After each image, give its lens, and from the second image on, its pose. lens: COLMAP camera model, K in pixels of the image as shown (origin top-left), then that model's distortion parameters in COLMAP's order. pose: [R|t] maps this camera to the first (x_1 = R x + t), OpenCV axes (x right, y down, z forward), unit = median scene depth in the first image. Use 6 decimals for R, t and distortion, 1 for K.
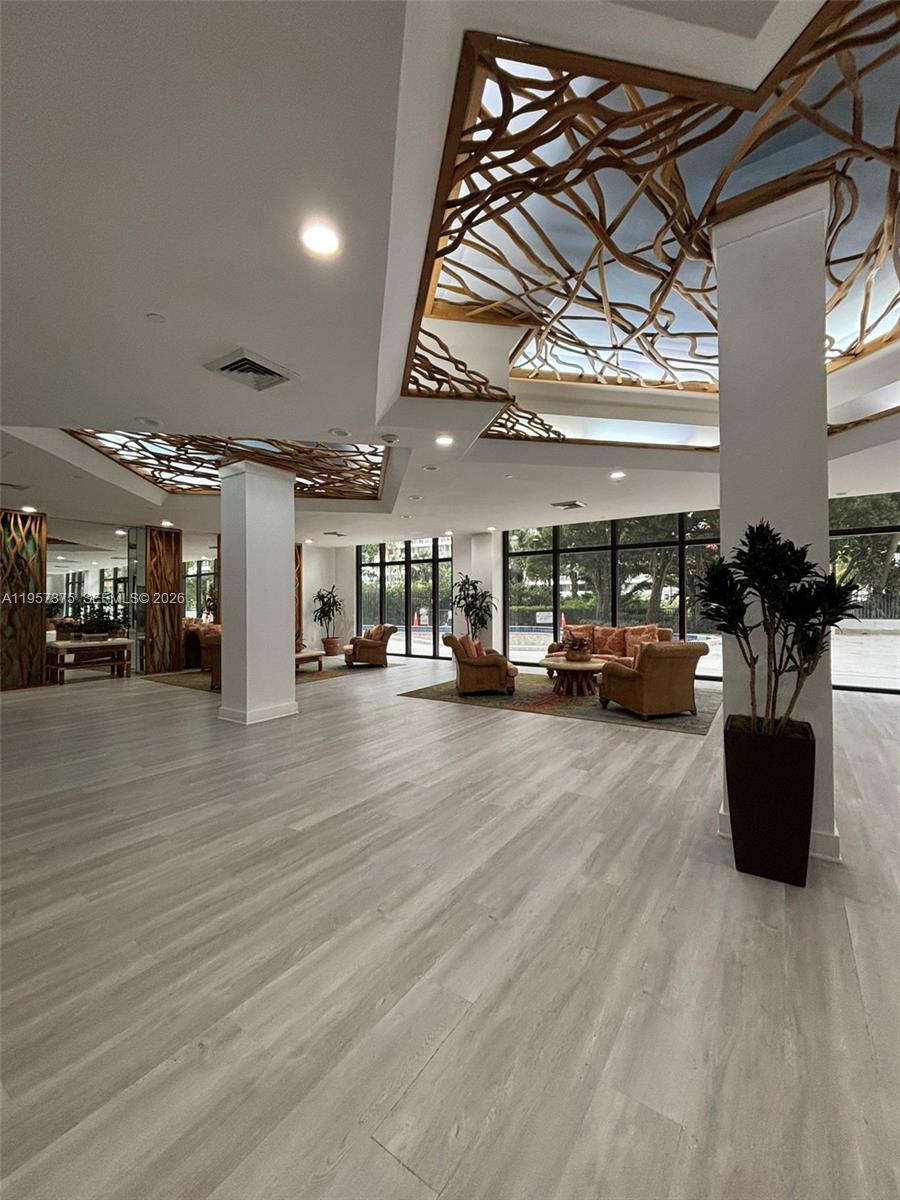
lens RADIAL K [[488.9, 0, 451.0], [0, 488.9, 597.1], [0, 0, 1]] dist [0.010401, -0.000759]
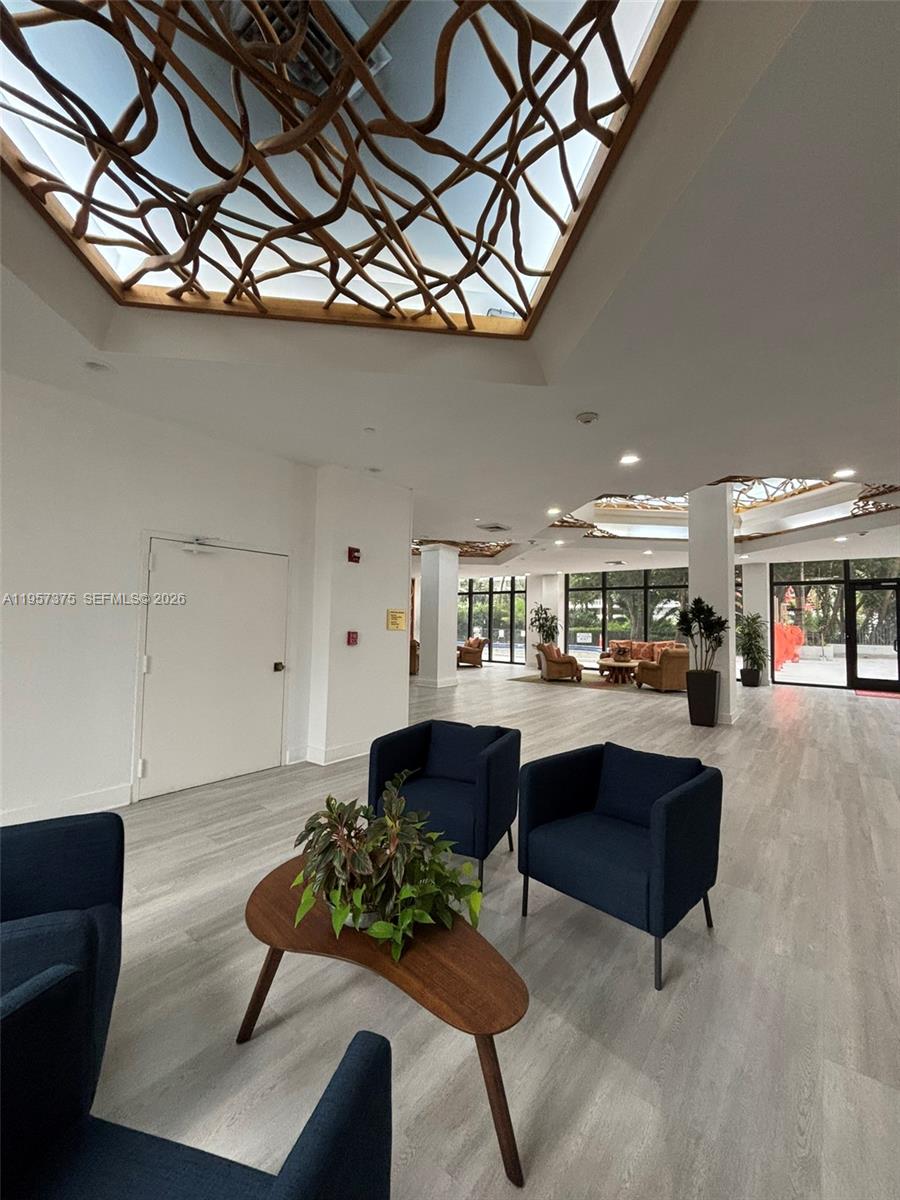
lens RADIAL K [[488.9, 0, 448.8], [0, 488.9, 600.4], [0, 0, 1]] dist [0.010401, -0.000759]
pose [[0.997819, 0.017261, -0.063708, -0.141351], [-0.019420, 0.999253, -0.033423, -0.002788], [0.063083, 0.034588, 0.997409, -0.434342]]
